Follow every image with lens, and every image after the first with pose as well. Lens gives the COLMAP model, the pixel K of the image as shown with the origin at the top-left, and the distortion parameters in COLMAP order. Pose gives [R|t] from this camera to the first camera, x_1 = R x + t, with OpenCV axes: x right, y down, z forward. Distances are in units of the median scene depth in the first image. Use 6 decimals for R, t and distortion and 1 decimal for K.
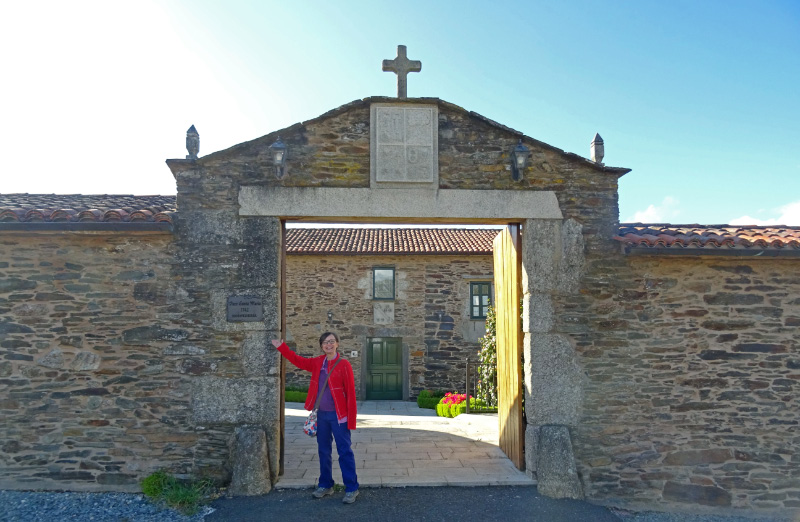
lens RADIAL K [[663.8, 0, 397.9], [0, 663.8, 260.7], [0, 0, 1]] dist [0.013654, -0.017349]
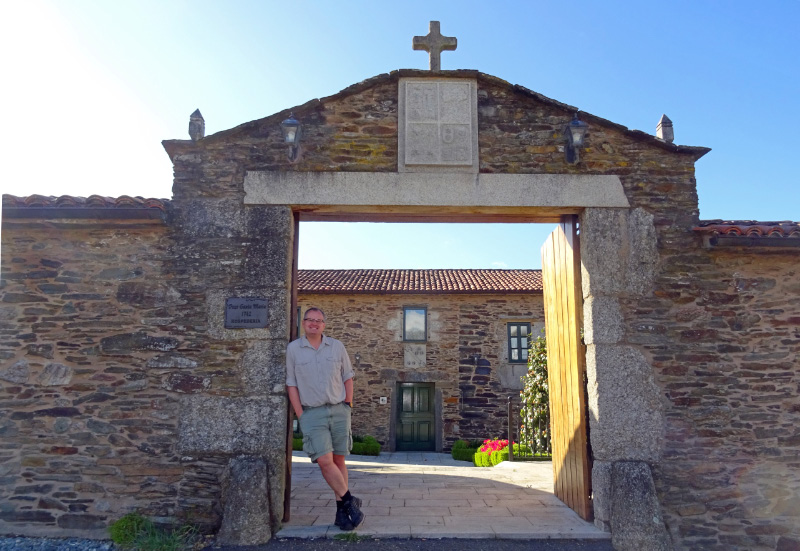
lens RADIAL K [[608.7, 0, 402.2], [0, 608.7, 276.8], [0, 0, 1]] dist [0.007175, -0.011972]
pose [[0.999024, -0.001798, -0.044130, -0.002245], [-0.003013, 0.994068, -0.108720, 0.108240], [0.044064, 0.108747, 0.993092, 0.243695]]
